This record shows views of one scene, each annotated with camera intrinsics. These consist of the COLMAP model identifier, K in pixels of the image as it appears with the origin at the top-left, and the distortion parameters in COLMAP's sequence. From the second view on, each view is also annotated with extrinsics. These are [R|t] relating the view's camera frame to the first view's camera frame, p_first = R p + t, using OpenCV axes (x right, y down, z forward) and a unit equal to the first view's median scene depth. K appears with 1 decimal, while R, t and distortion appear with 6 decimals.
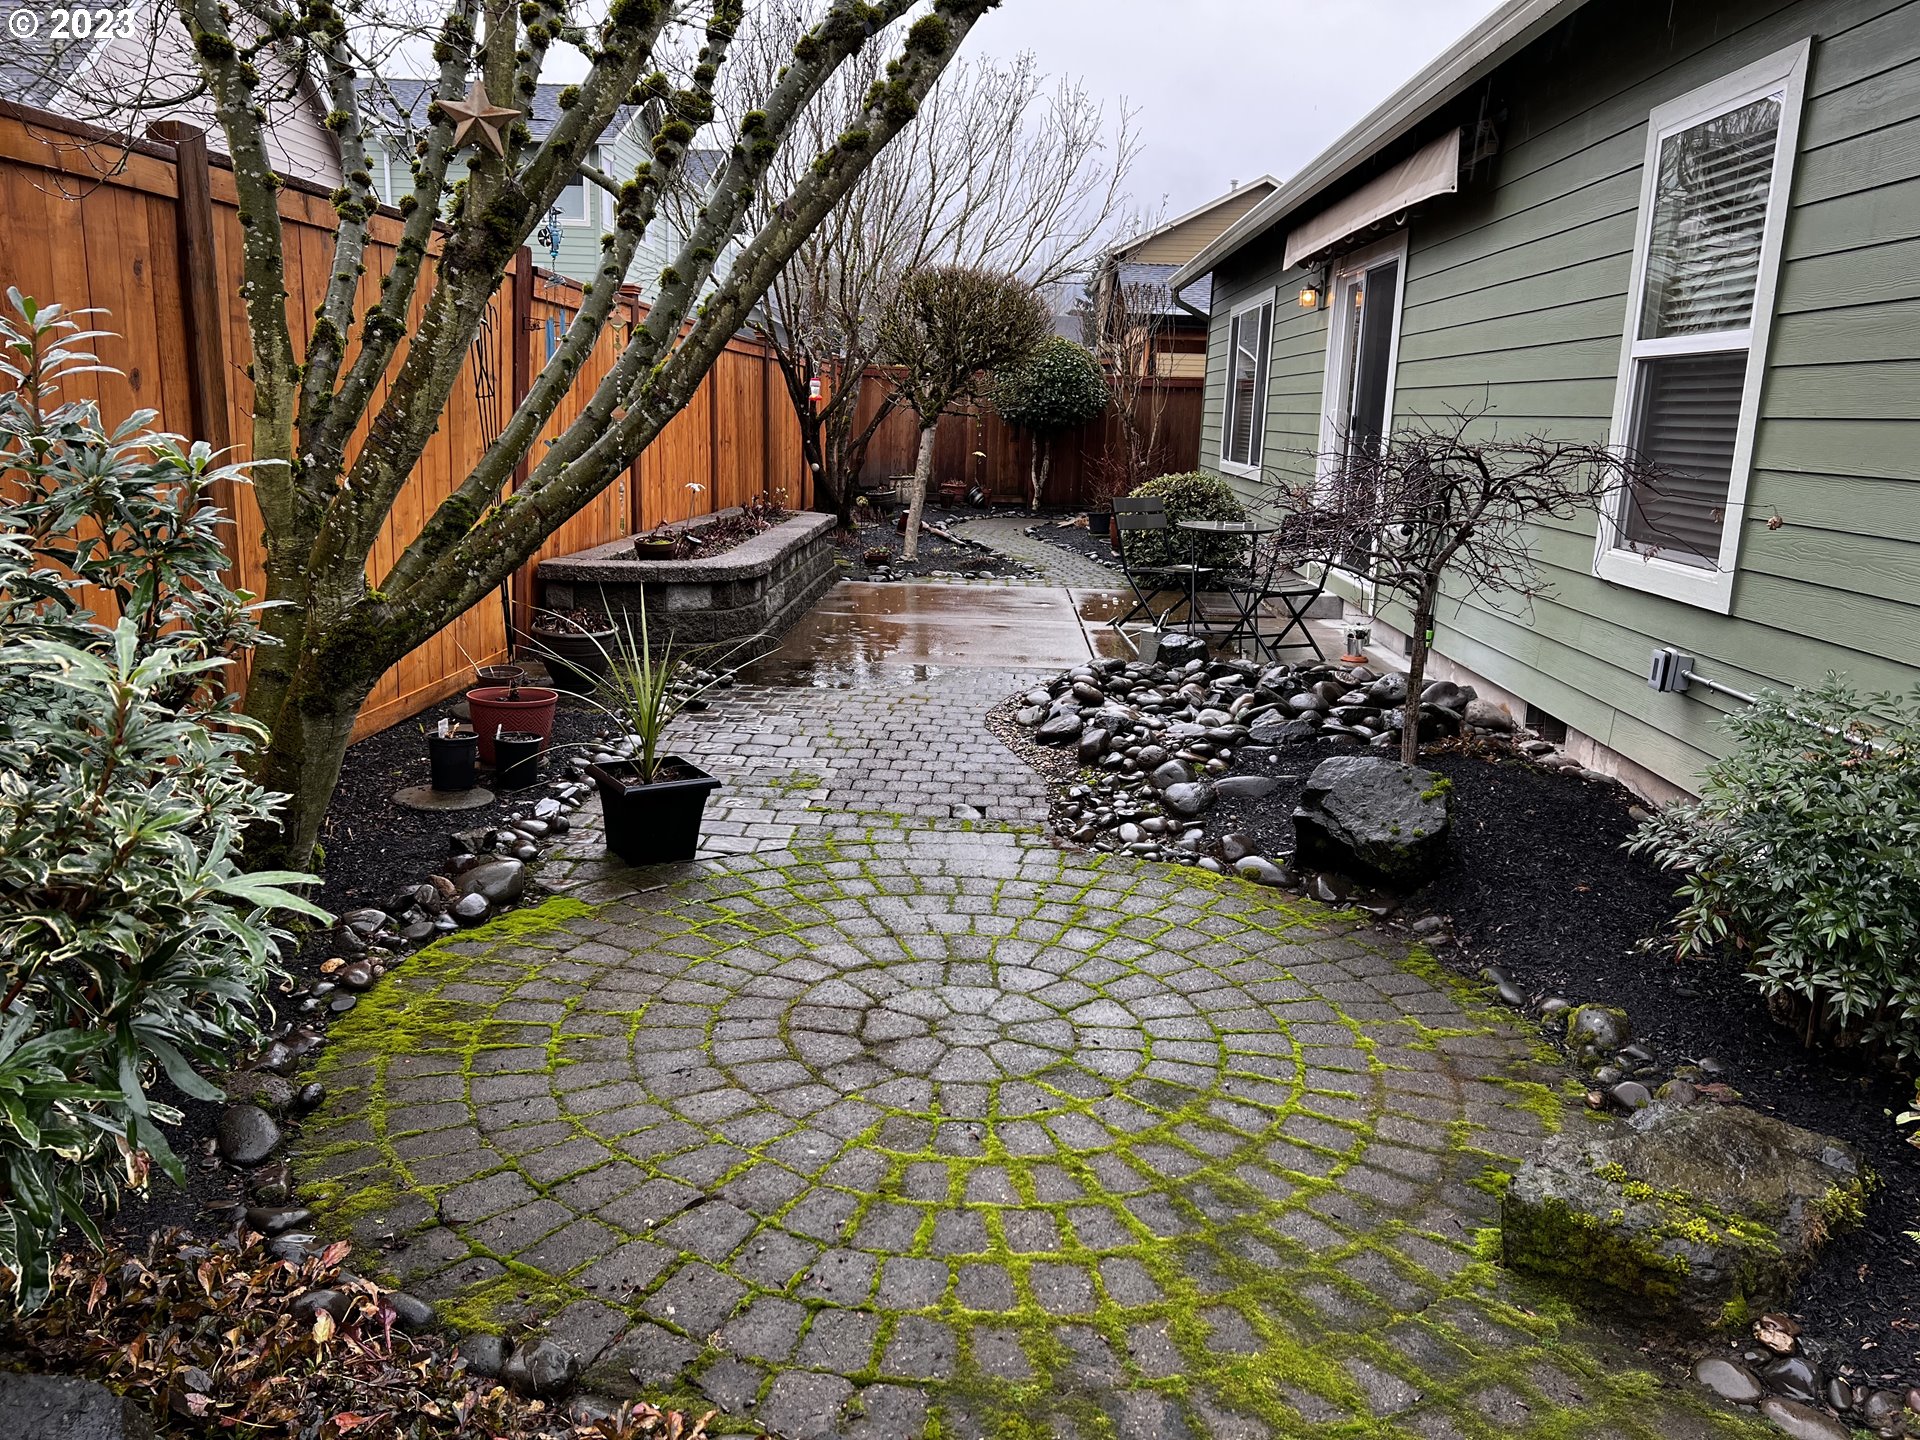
lens RADIAL K [[1449.2, 0, 962.6], [0, 1449.2, 718.1], [0, 0, 1]] dist [0.051646, 0.001685]
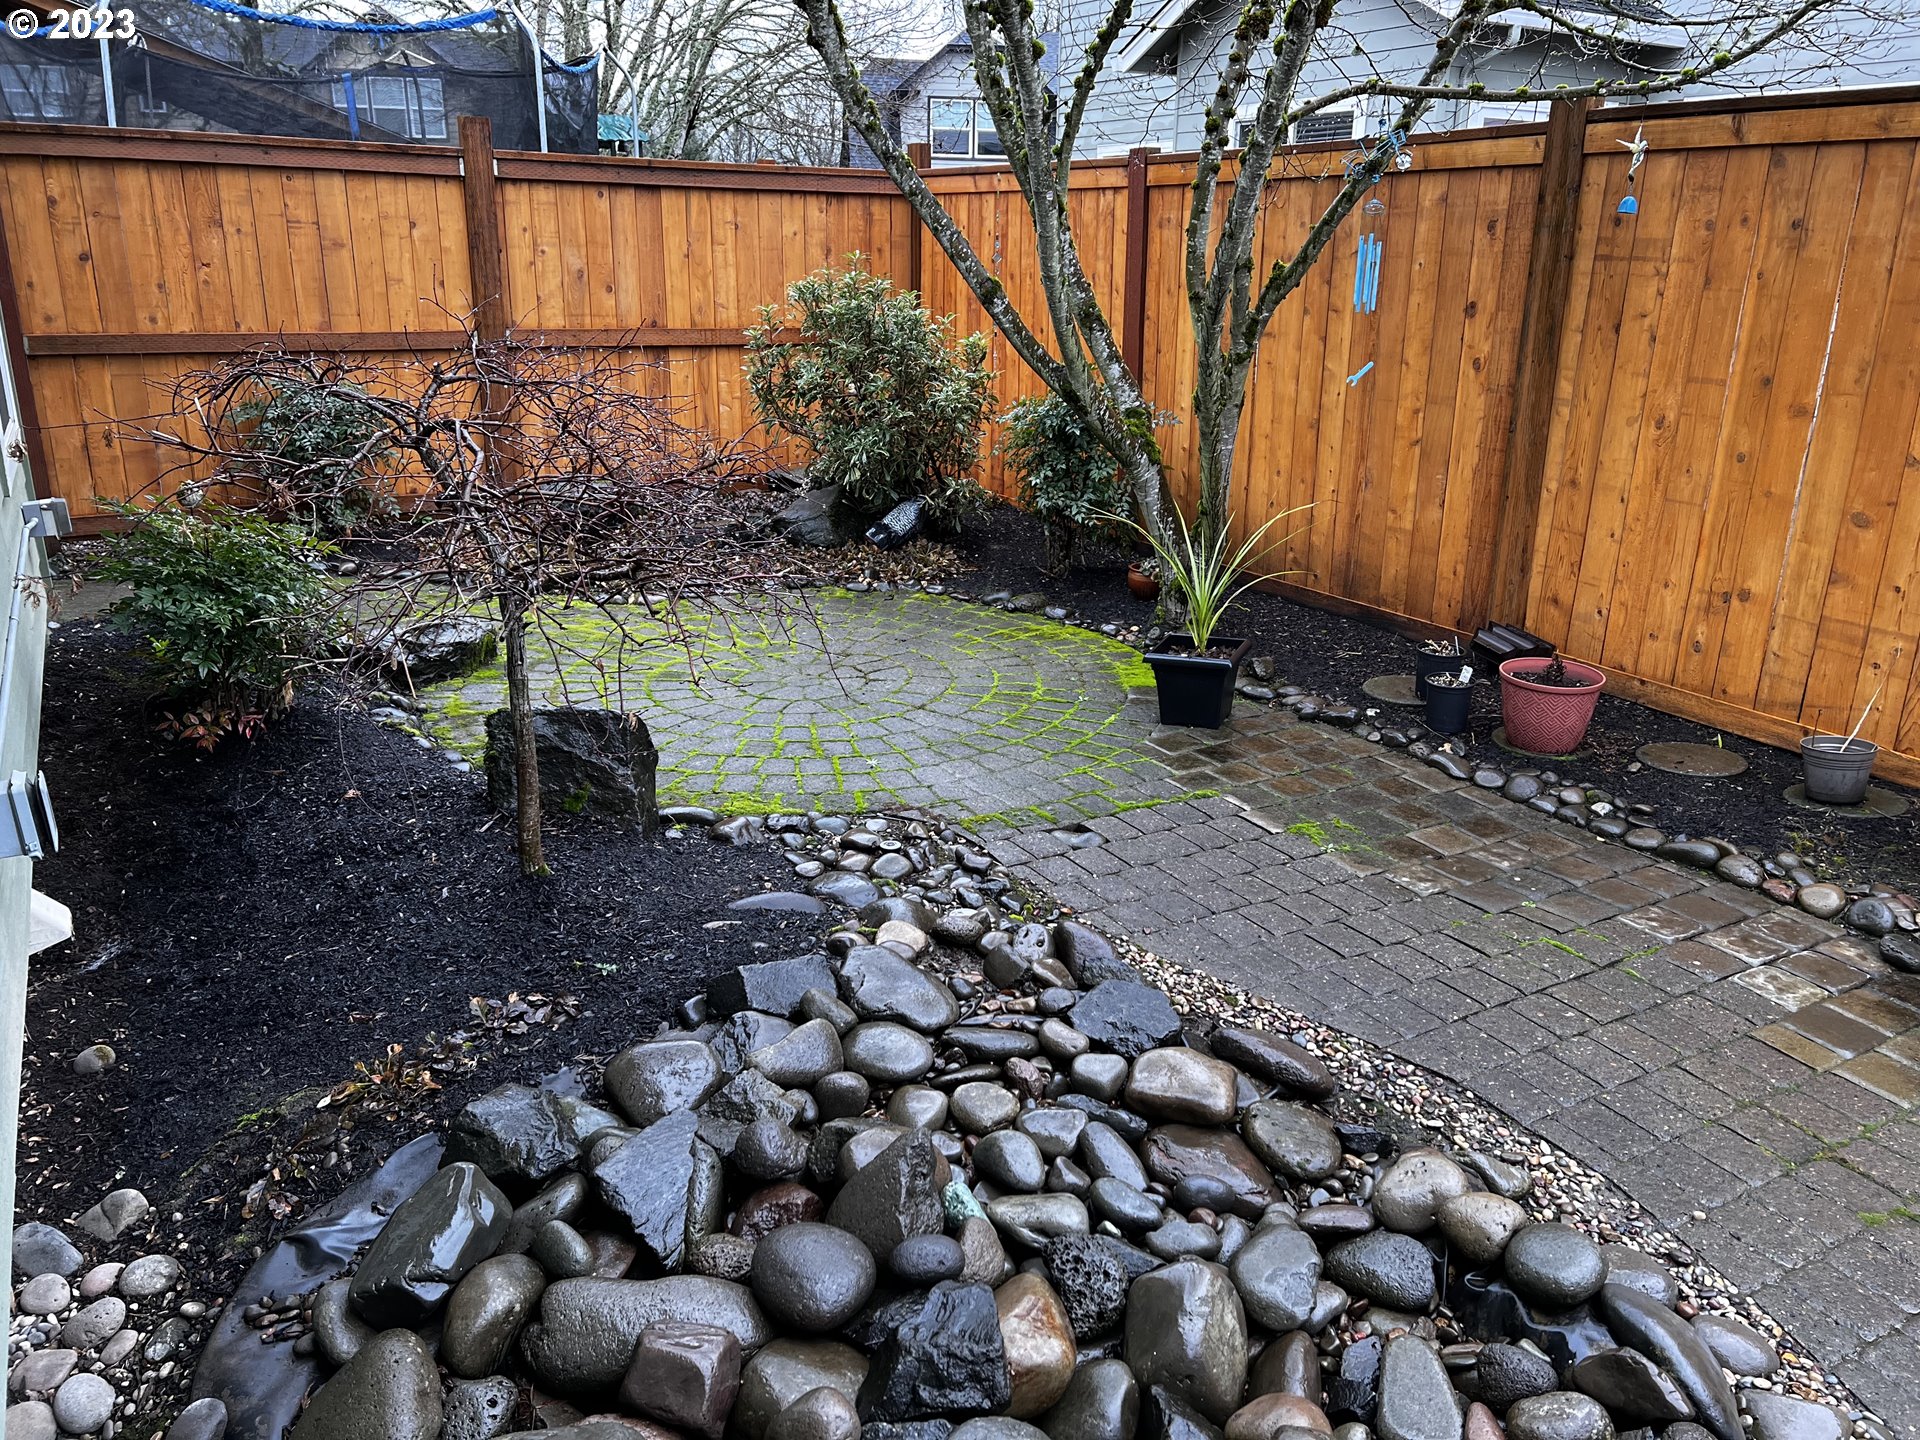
lens RADIAL K [[1449.2, 0, 963.1], [0, 1449.2, 712.5], [0, 0, 1]] dist [0.051646, 0.001685]
pose [[-0.848156, 0.109700, -0.518263, 0.565494], [-0.161665, 0.878055, 0.450427, -0.420422], [0.504475, 0.465817, -0.726993, 1.852525]]
